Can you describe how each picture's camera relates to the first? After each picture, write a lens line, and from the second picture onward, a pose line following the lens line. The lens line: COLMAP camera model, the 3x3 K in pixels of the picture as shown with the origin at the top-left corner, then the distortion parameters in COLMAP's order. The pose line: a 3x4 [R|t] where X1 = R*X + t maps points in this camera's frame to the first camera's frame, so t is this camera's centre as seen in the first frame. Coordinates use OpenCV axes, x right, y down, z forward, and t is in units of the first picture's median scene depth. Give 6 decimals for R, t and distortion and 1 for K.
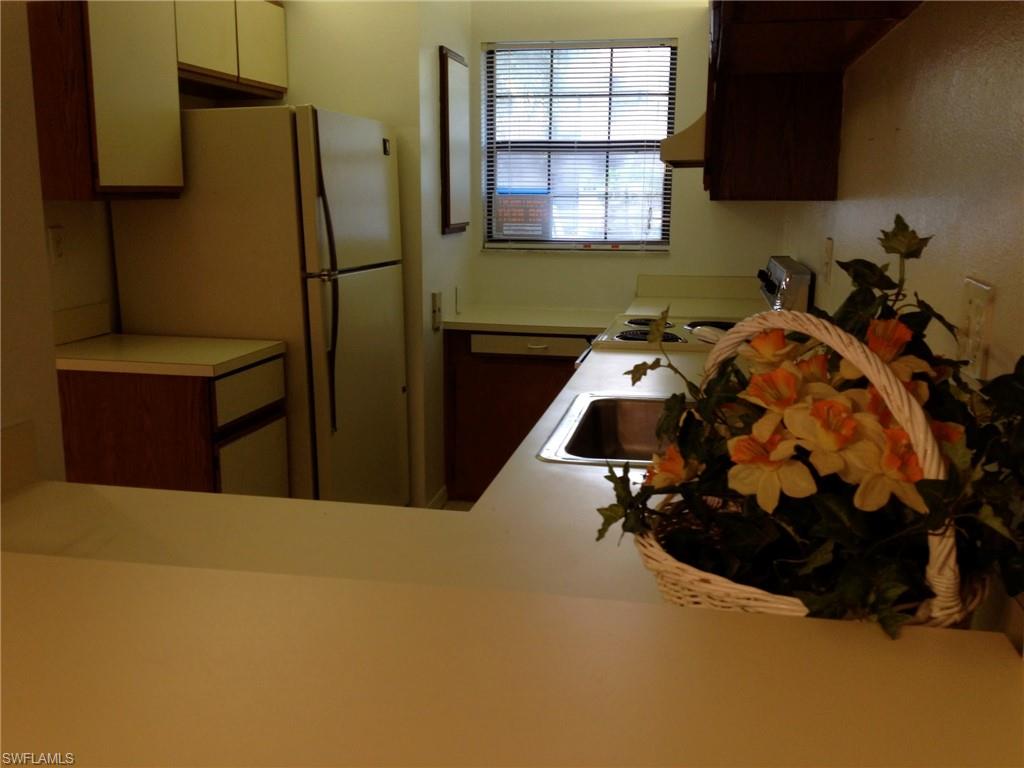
lens RADIAL K [[964.0, 0, 512.4], [0, 964.0, 382.1], [0, 0, 1]] dist [0.013954, 0.000000]
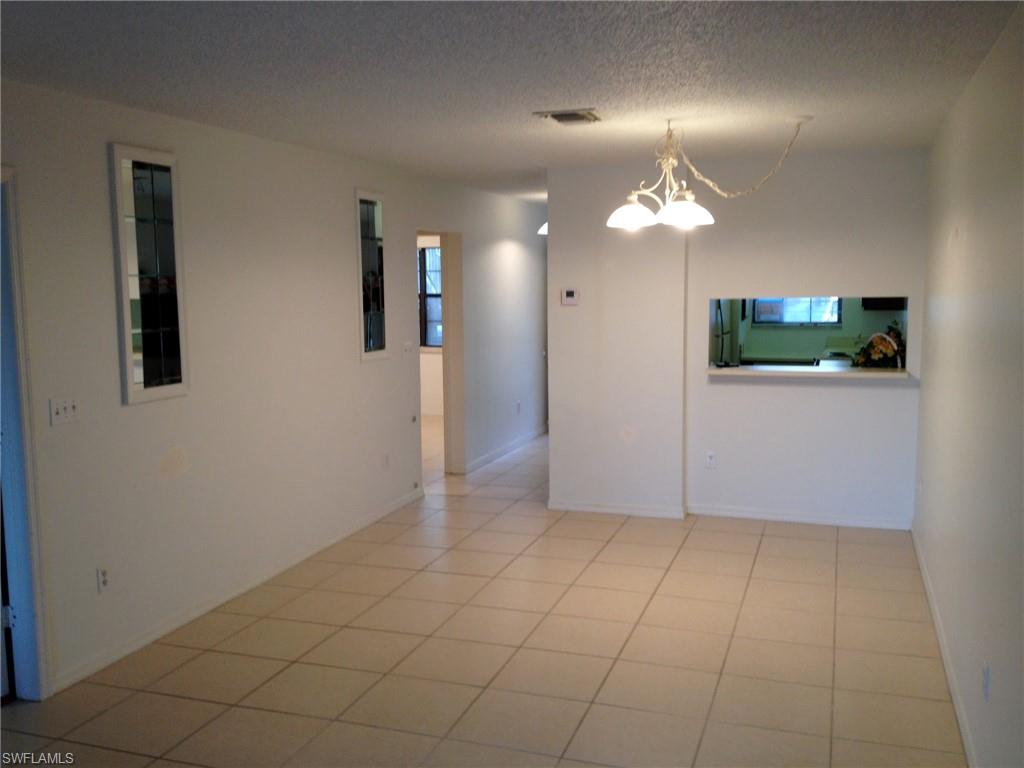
lens RADIAL K [[964.0, 0, 513.2], [0, 964.0, 384.9], [0, 0, 1]] dist [0.013954, 0.000000]
pose [[0.991057, -0.000874, -0.133437, -0.298368], [-0.009836, 0.996780, -0.079584, 0.187229], [0.133076, 0.080185, 0.987857, -1.319782]]
